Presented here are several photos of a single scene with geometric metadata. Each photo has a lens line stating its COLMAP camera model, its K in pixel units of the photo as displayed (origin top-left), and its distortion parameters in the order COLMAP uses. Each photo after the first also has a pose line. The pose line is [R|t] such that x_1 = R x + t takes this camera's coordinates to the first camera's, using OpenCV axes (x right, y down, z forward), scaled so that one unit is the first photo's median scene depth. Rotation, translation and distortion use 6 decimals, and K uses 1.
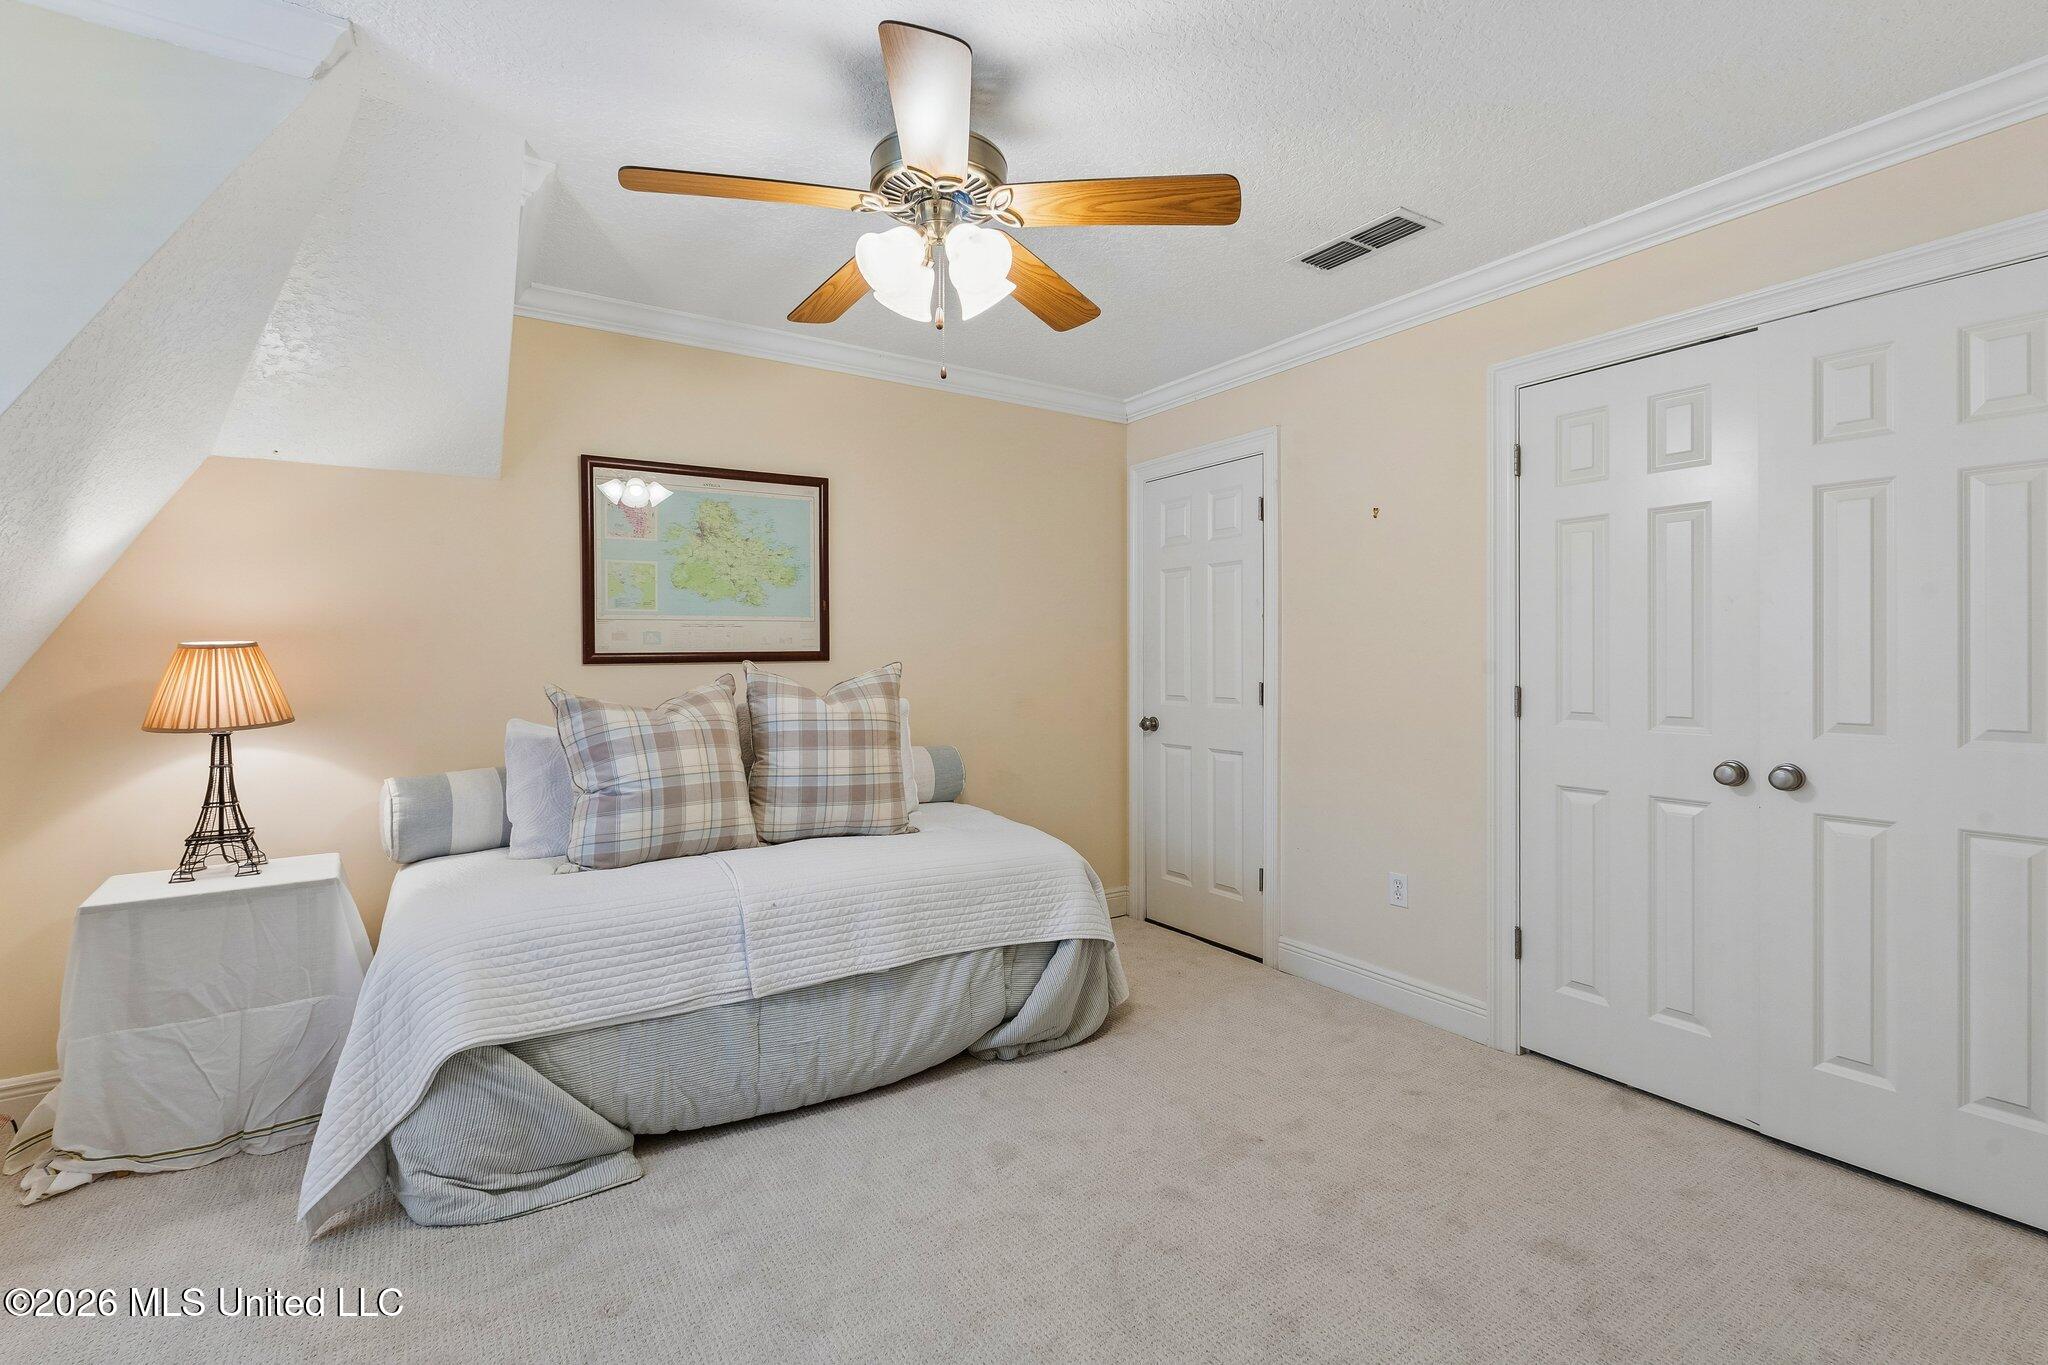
lens RADIAL K [[906.1, 0, 1006.3], [0, 906.1, 668.8], [0, 0, 1]] dist [-0.003390, 0.000329]
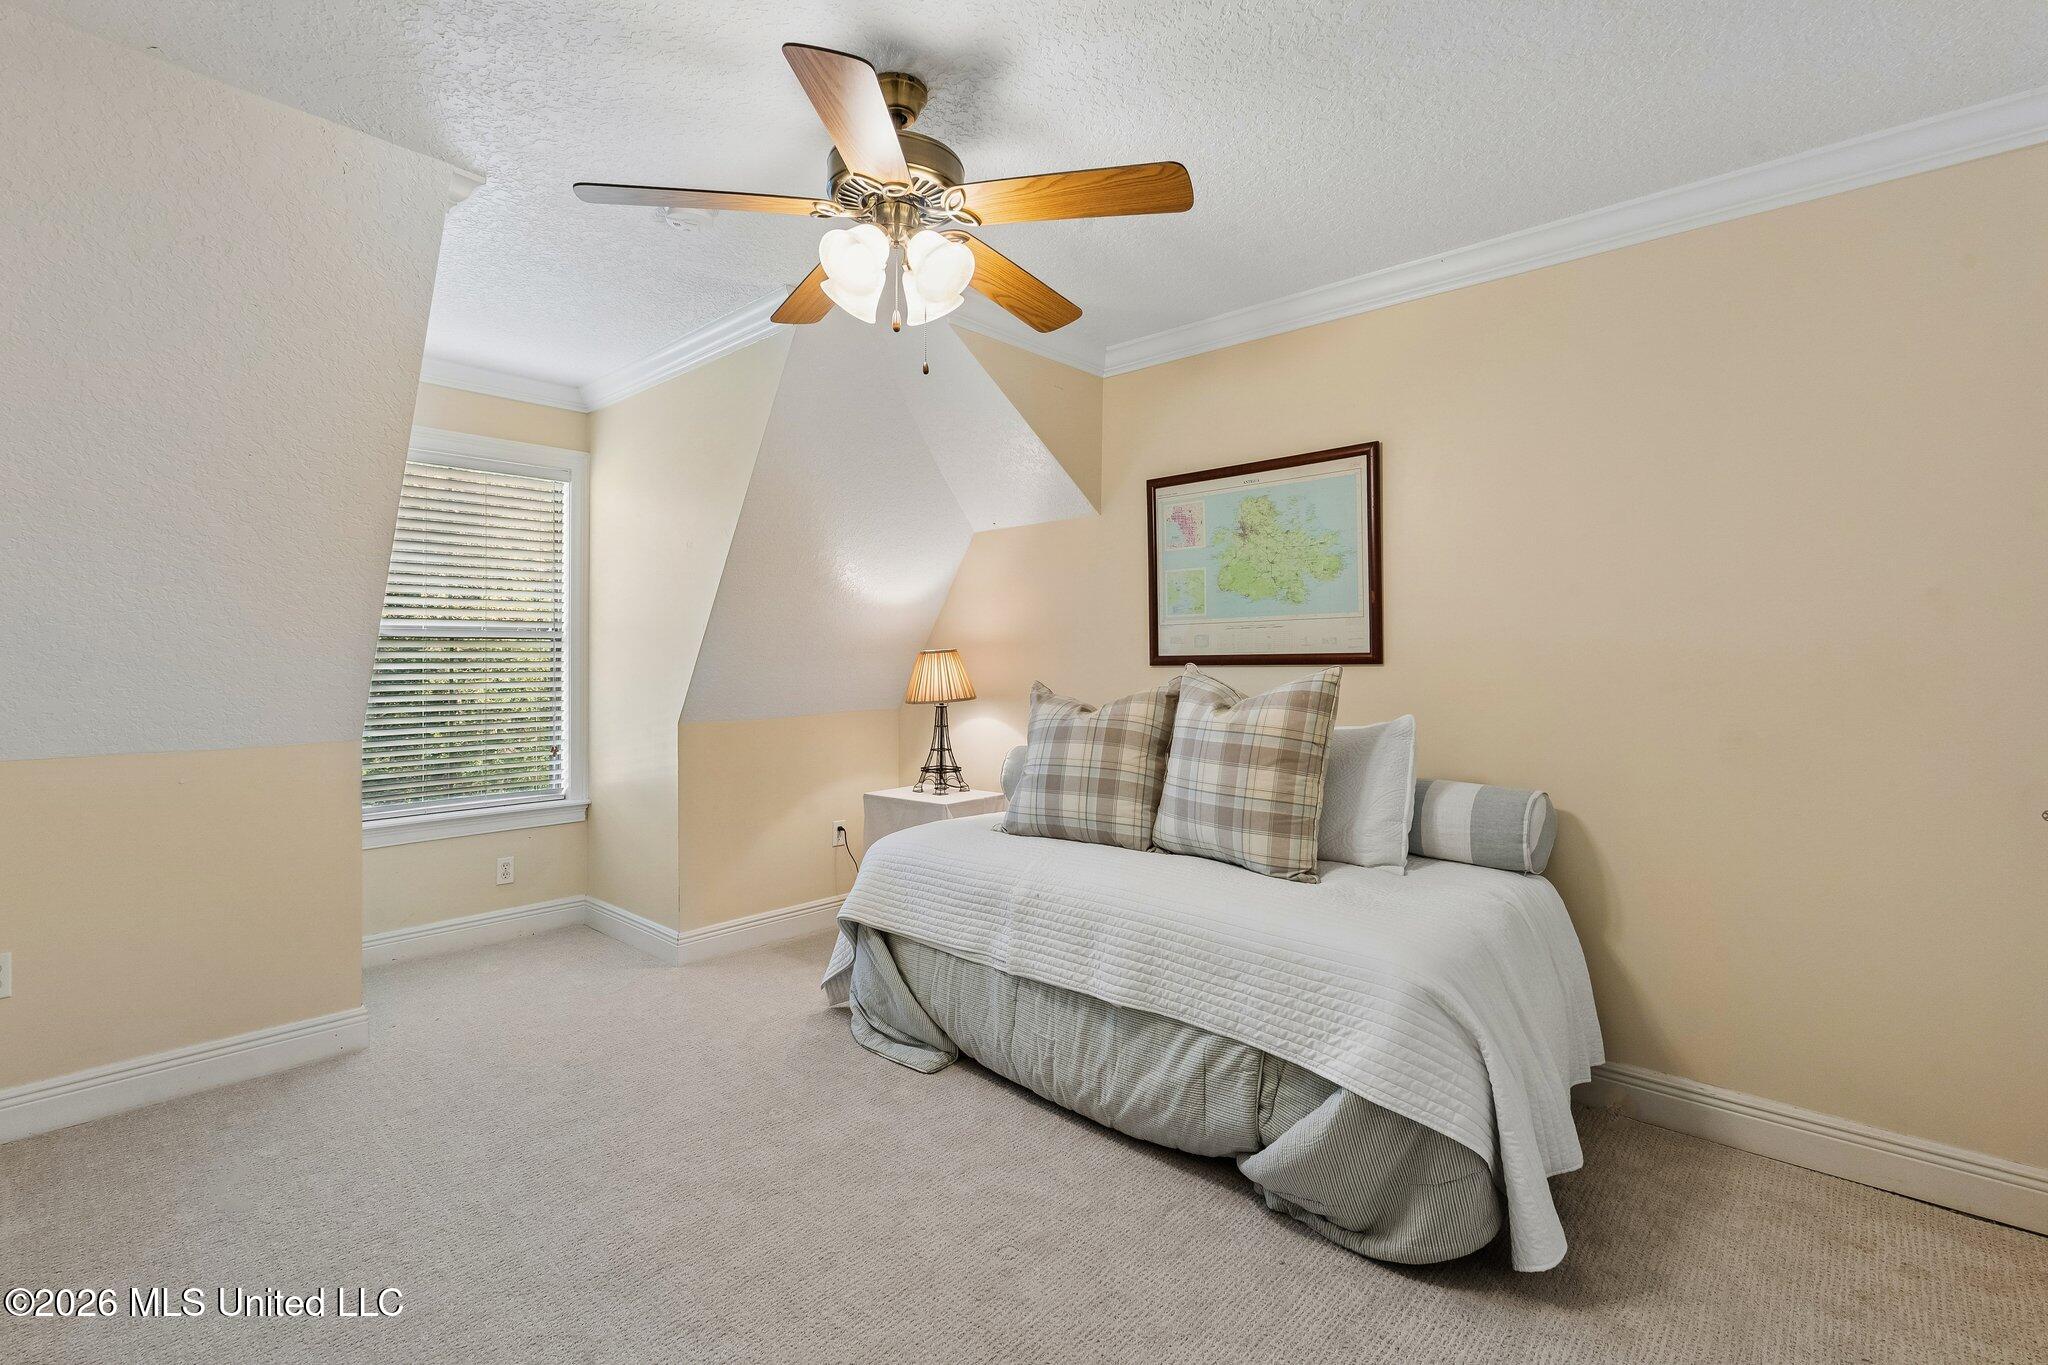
lens RADIAL K [[906.1, 0, 1008.5], [0, 906.1, 671.4], [0, 0, 1]] dist [-0.003390, 0.000329]
pose [[0.274644, 0.013396, -0.961453, 0.658898], [-0.015383, 0.999836, 0.009536, -0.007138], [0.961423, 0.012171, 0.274805, 0.603232]]
